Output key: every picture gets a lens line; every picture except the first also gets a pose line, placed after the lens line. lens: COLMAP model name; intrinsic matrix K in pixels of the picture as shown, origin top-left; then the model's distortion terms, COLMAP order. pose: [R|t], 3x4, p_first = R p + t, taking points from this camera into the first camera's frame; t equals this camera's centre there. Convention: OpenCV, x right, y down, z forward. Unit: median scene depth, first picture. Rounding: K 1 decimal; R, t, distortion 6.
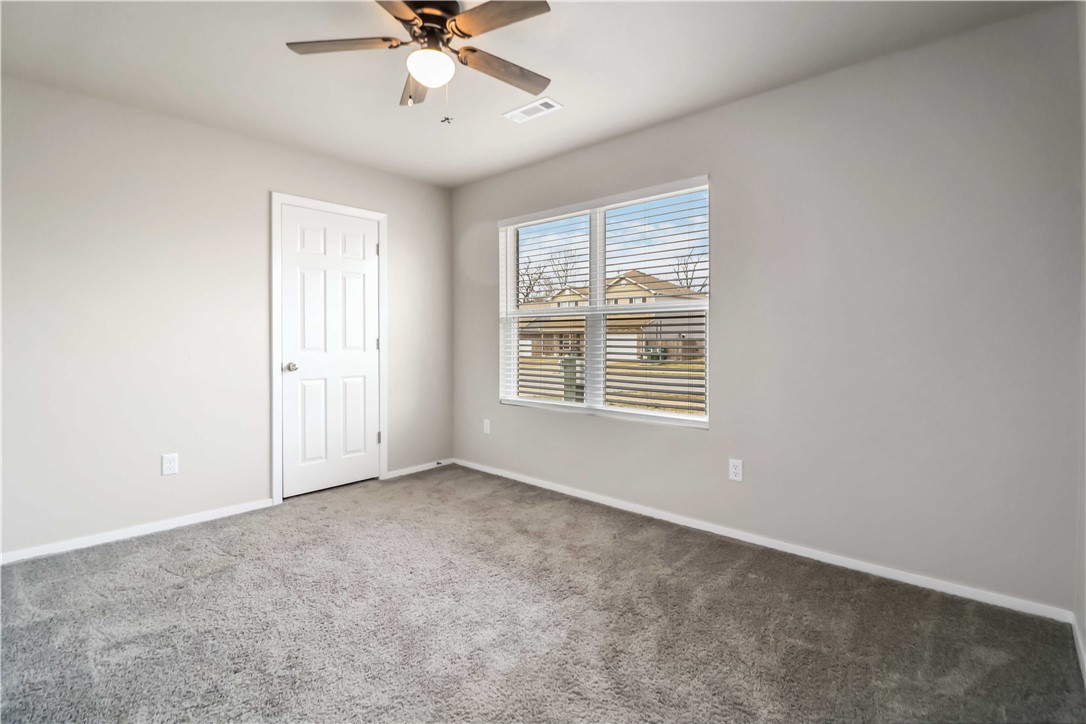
lens RADIAL K [[519.3, 0, 555.0], [0, 519.3, 350.0], [0, 0, 1]] dist [-0.005804, -0.008309]
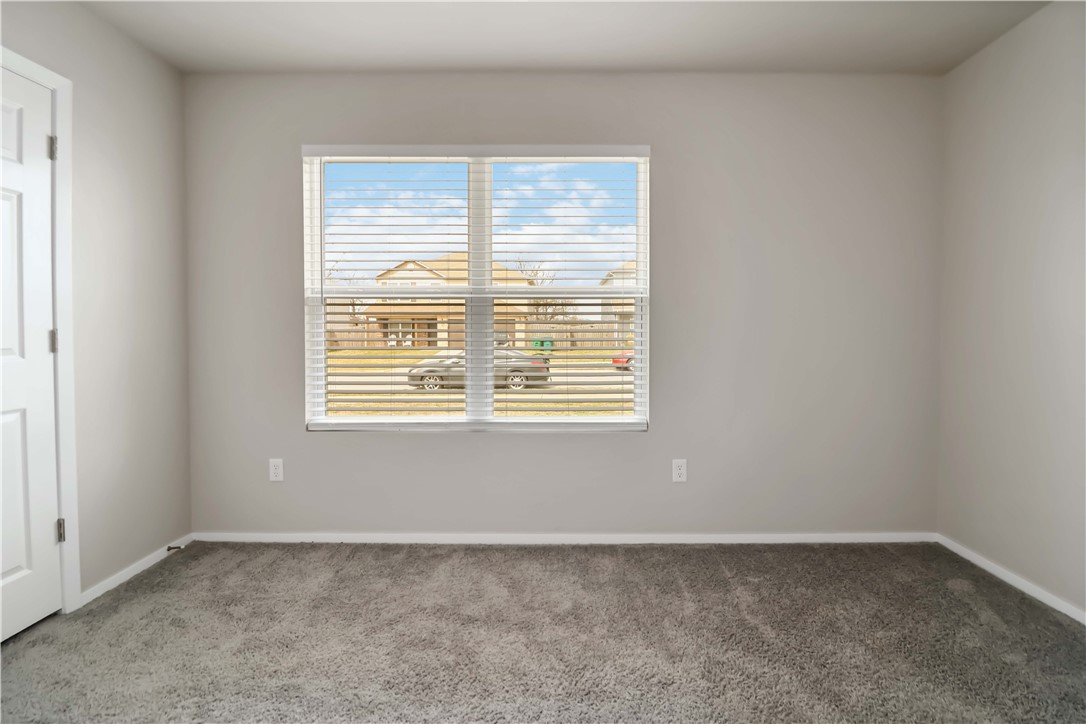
lens RADIAL K [[519.3, 0, 574.4], [0, 519.3, 341.2], [0, 0, 1]] dist [-0.005804, -0.008309]
pose [[0.741687, -0.015086, 0.670576, -0.359325], [0.014743, 0.999872, 0.006187, -0.008144], [-0.670584, 0.005297, 0.741815, 0.376178]]
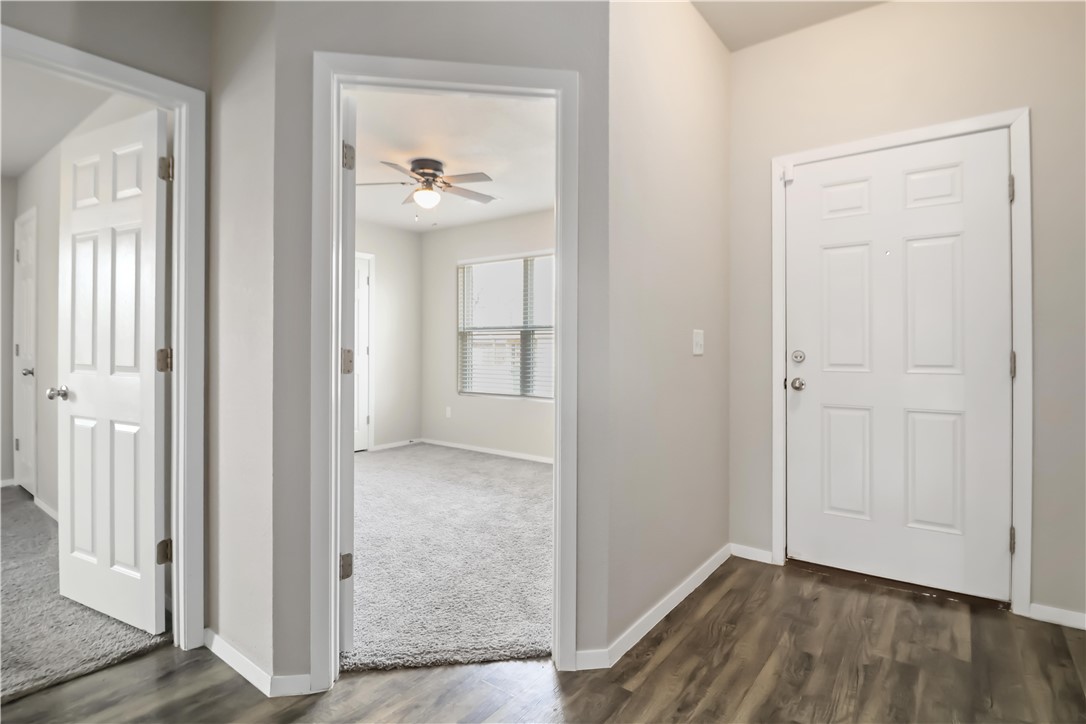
lens RADIAL K [[519.3, 0, 554.2], [0, 519.3, 347.4], [0, 0, 1]] dist [-0.005804, -0.008309]
pose [[0.995820, 0.002147, 0.091312, 0.022866], [-0.000157, 0.999763, -0.021790, 0.011277], [-0.091337, 0.021684, 0.995584, -0.468070]]
